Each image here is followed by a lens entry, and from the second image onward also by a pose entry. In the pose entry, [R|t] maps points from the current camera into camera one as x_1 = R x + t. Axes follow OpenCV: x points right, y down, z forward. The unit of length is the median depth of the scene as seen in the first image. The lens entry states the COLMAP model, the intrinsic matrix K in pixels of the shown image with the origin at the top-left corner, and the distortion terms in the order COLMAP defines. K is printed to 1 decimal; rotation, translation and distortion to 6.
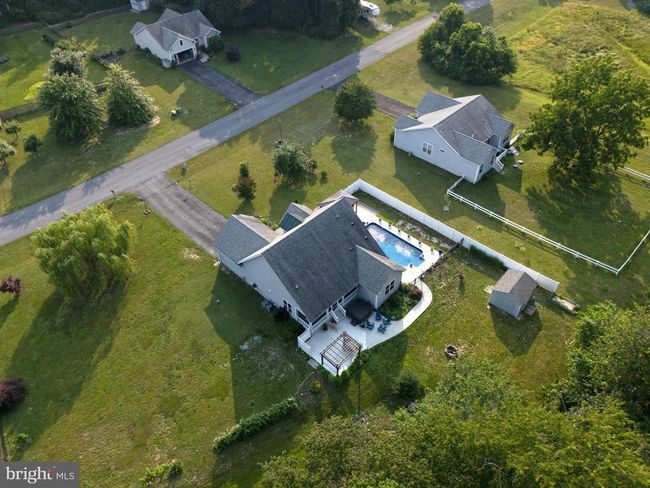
lens RADIAL K [[476.4, 0, 325.0], [0, 476.4, 244.0], [0, 0, 1]] dist [0.073715, -0.062609]
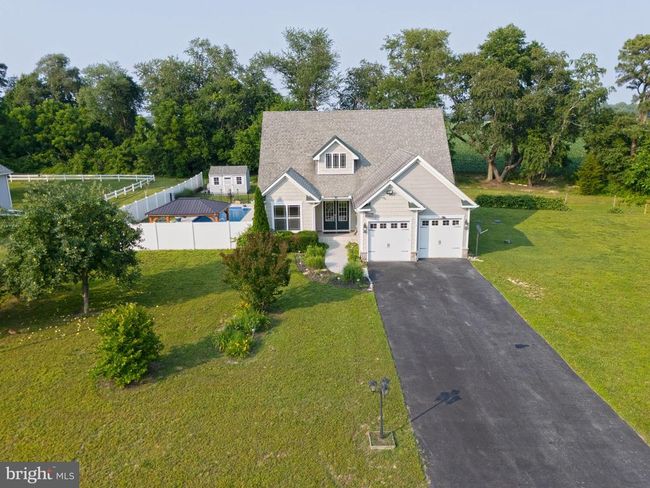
lens RADIAL K [[476.4, 0, 325.0], [0, 476.4, 244.0], [0, 0, 1]] dist [0.073715, -0.062609]
pose [[-0.684017, -0.156772, 0.712421, -0.474484], [0.525575, 0.571343, 0.630348, -0.346649], [-0.505857, 0.805599, -0.308413, 1.265377]]
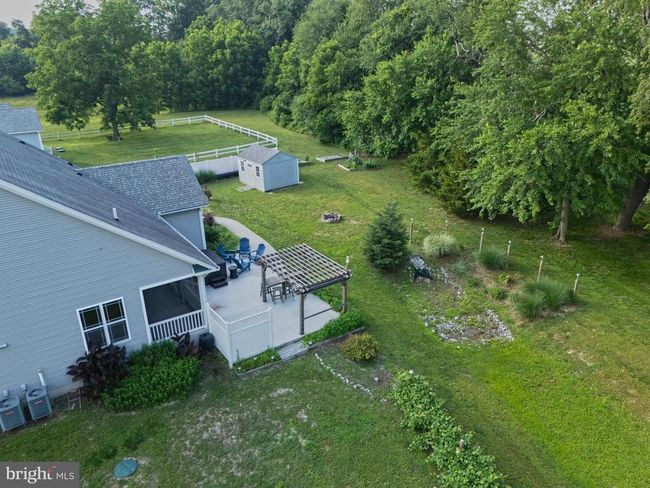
lens RADIAL K [[476.4, 0, 325.0], [0, 476.4, 244.0], [0, 0, 1]] dist [0.073715, -0.062609]
pose [[0.202204, -0.371221, 0.906261, -0.287382], [0.693514, 0.707656, 0.135133, 0.138037], [-0.691485, 0.601180, 0.400538, 0.683068]]
